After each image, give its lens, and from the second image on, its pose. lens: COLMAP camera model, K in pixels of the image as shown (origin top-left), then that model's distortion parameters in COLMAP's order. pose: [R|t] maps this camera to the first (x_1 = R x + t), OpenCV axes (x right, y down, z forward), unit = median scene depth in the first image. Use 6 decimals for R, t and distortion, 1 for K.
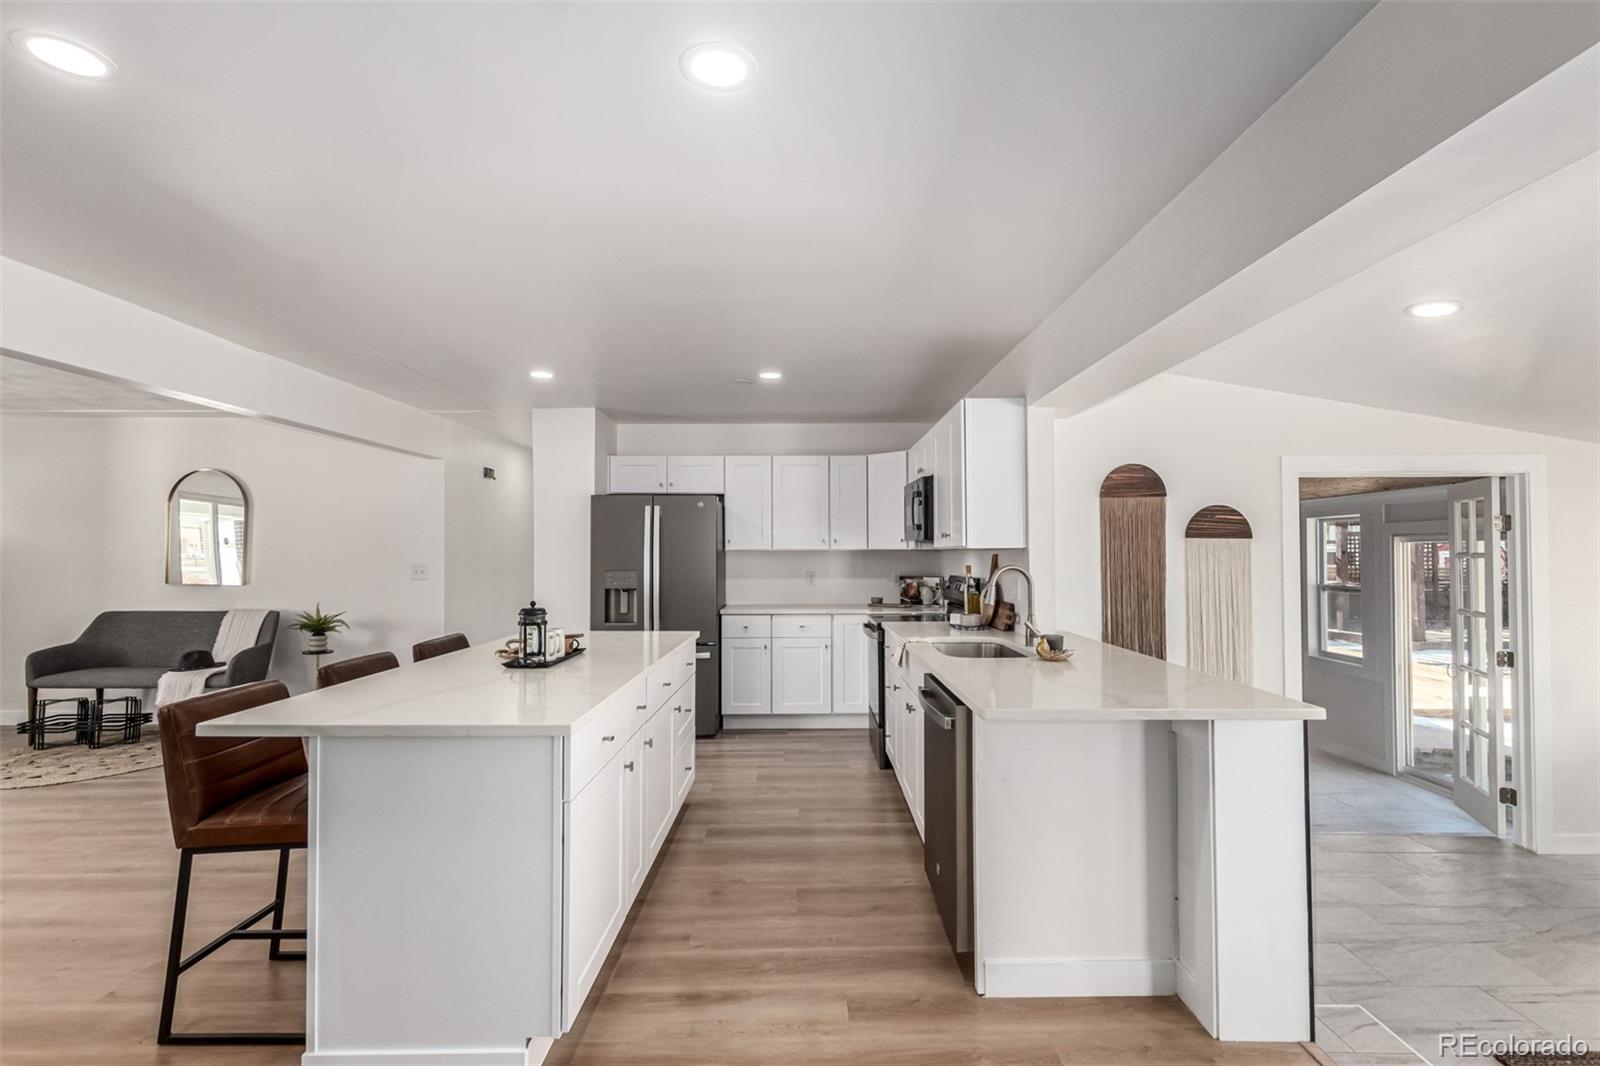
lens RADIAL K [[755.3, 0, 798.7], [0, 755.3, 532.2], [0, 0, 1]] dist [0.016936, -0.001902]
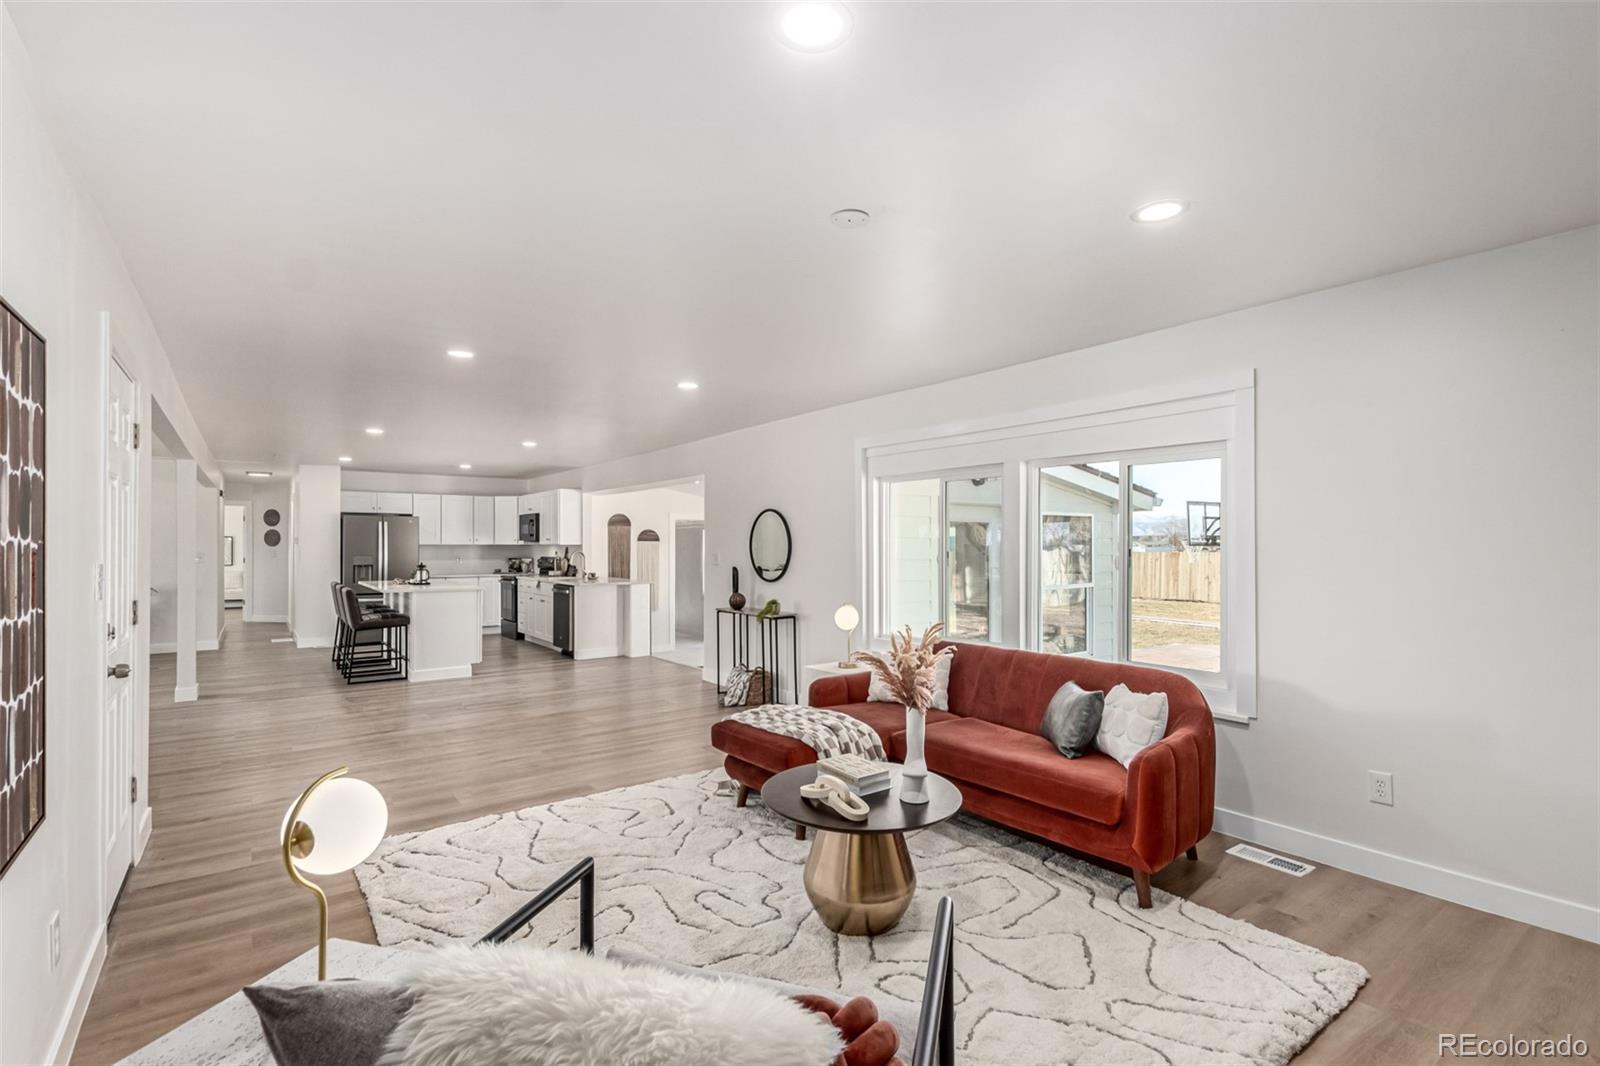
lens RADIAL K [[755.3, 0, 804.2], [0, 755.3, 530.7], [0, 0, 1]] dist [0.016936, -0.001902]
pose [[0.803091, 0.014050, 0.595691, -0.500404], [-0.017987, 0.999838, 0.000667, -0.033558], [-0.595585, -0.011250, 0.803214, -1.224093]]
